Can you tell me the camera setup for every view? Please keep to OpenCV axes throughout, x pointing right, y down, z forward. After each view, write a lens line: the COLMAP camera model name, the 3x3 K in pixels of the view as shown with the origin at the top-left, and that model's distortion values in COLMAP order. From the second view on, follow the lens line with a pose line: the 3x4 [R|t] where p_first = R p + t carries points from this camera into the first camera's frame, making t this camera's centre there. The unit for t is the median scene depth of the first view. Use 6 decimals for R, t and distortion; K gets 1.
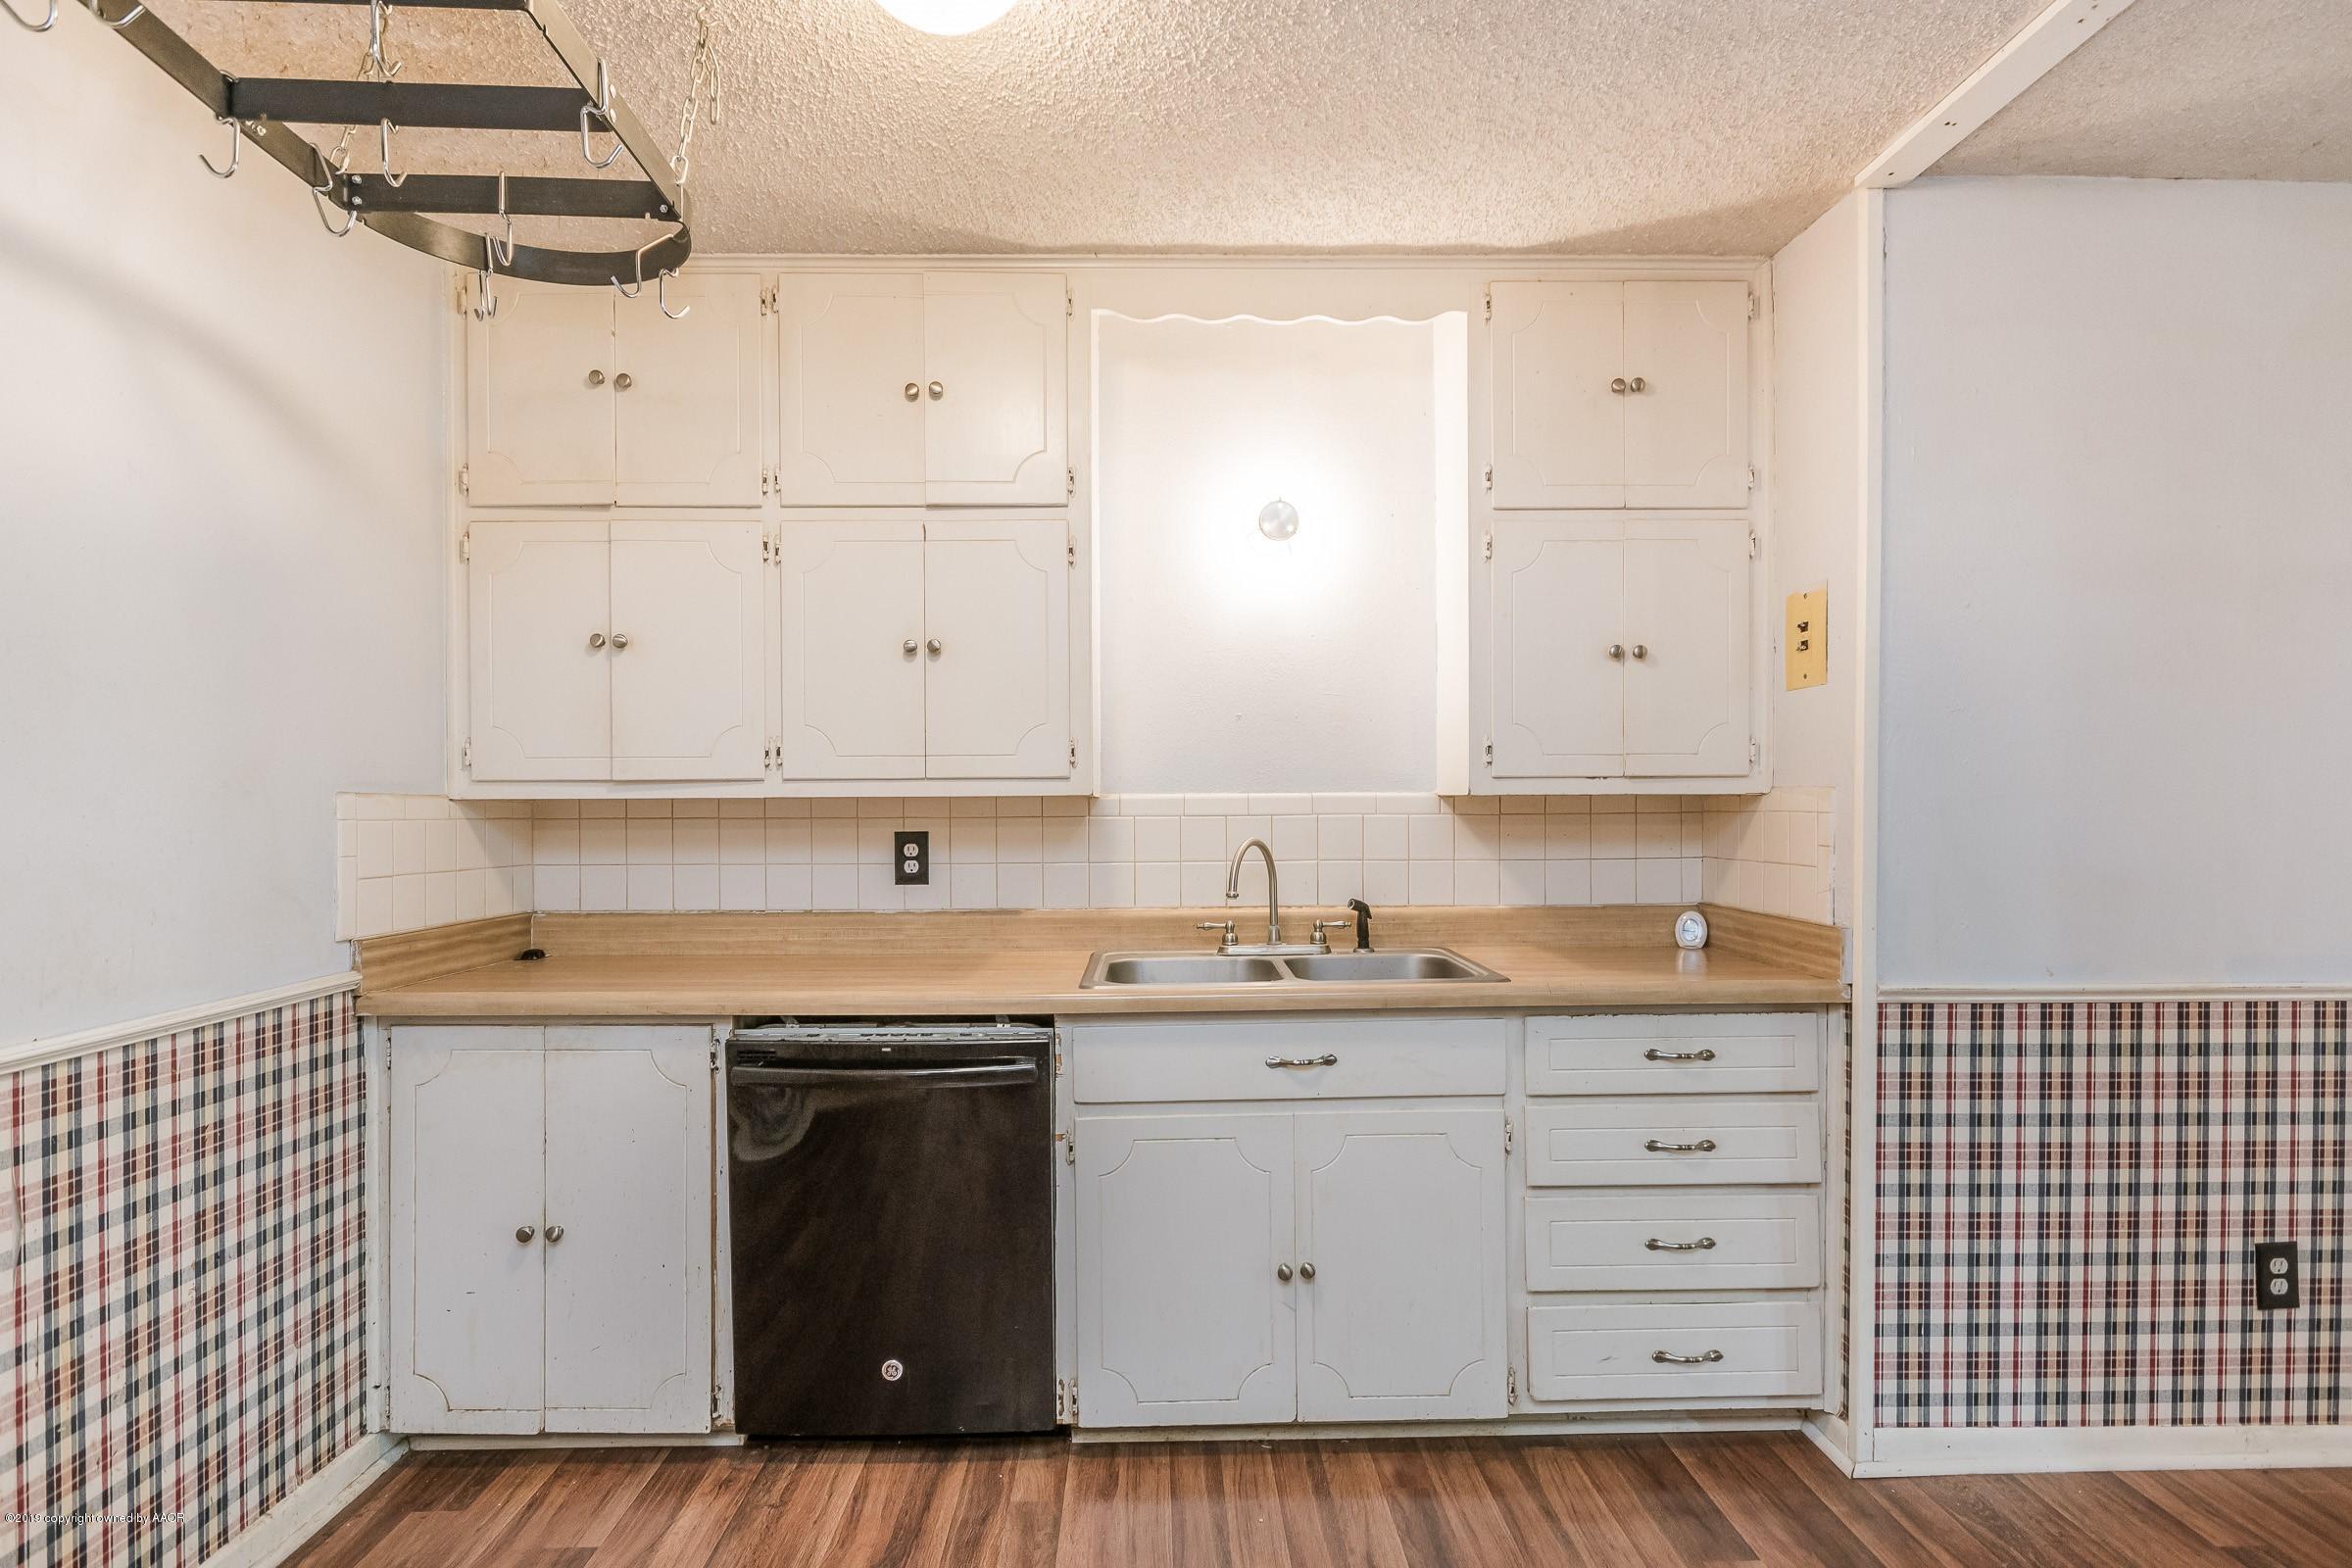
lens RADIAL K [[1250.2, 0, 1182.5], [0, 1250.2, 805.1], [0, 0, 1]] dist [0.002806, -0.003602]
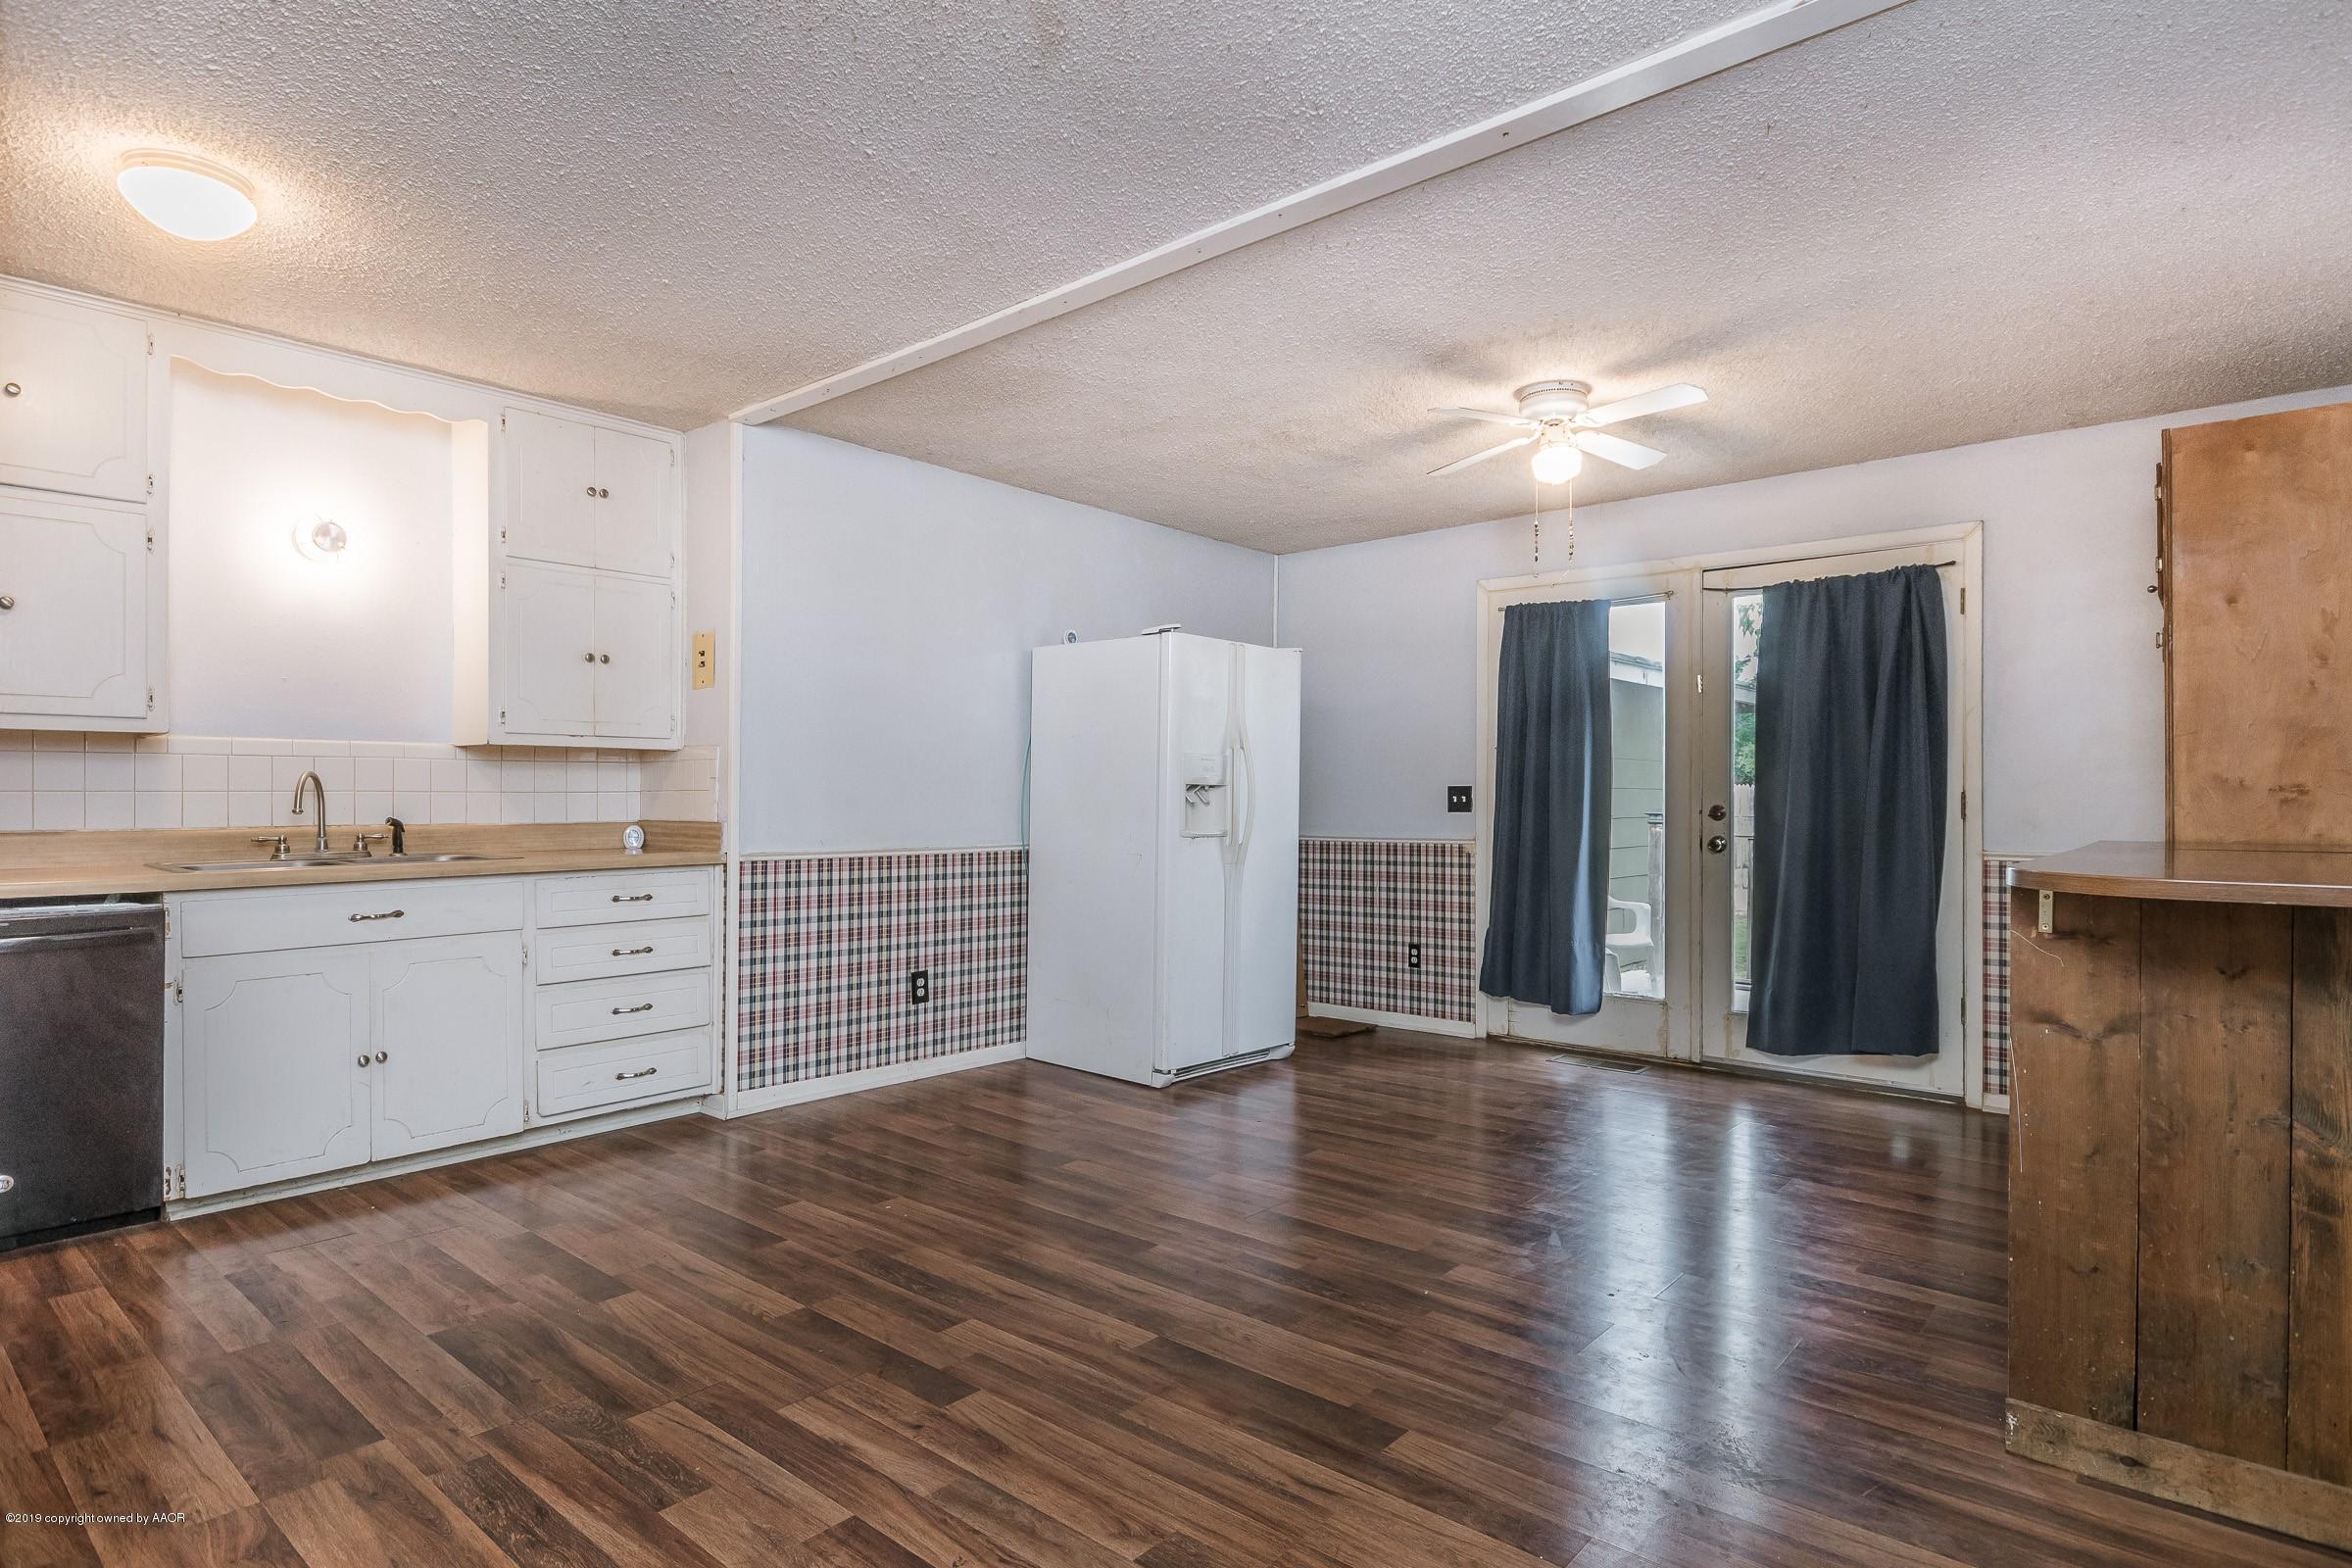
lens RADIAL K [[1250.2, 0, 1183.3], [0, 1250.2, 797.4], [0, 0, 1]] dist [0.002806, -0.003602]
pose [[0.671807, 0.005988, 0.740702, -0.362316], [0.000035, 0.999967, -0.008115, 0.077052], [-0.740726, 0.005478, 0.671785, -0.705285]]
